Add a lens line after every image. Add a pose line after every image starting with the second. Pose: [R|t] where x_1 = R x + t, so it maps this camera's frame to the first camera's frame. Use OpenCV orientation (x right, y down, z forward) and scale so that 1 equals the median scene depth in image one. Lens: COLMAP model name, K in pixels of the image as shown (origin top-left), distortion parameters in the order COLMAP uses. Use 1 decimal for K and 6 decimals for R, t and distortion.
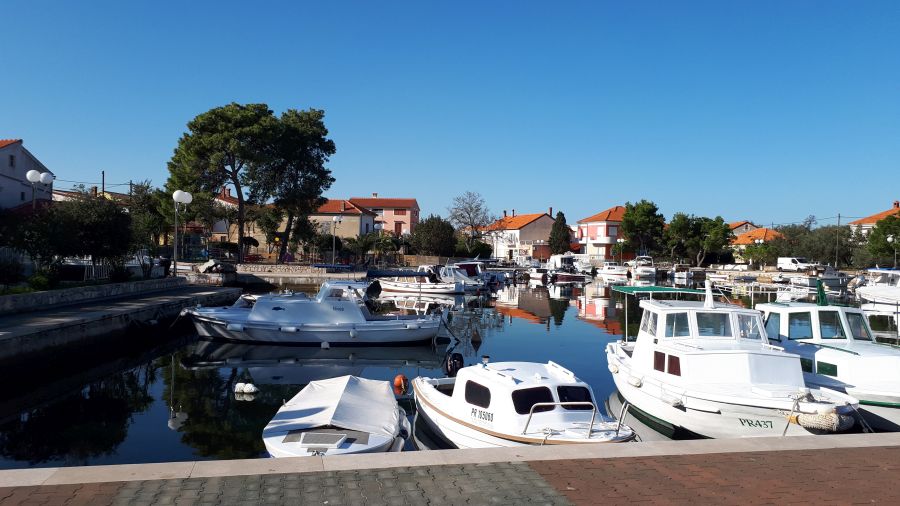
lens RADIAL K [[695.8, 0, 452.5], [0, 695.8, 256.9], [0, 0, 1]] dist [0.060532, -0.035770]
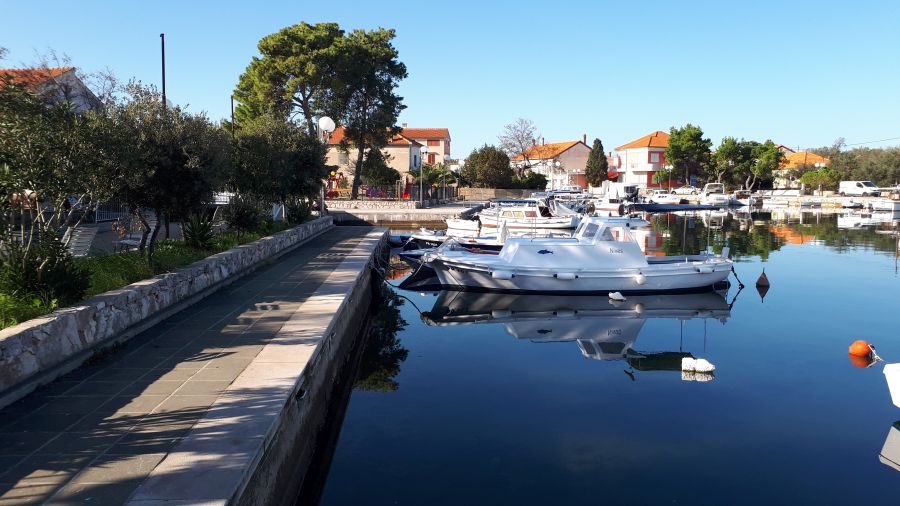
lens RADIAL K [[695.8, 0, 444.1], [0, 695.8, 254.6], [0, 0, 1]] dist [0.060532, -0.035770]
pose [[0.999770, -0.021125, 0.003653, -0.093286], [0.020694, 0.995455, 0.092952, -0.000491], [-0.005600, -0.092855, 0.995664, 0.044667]]
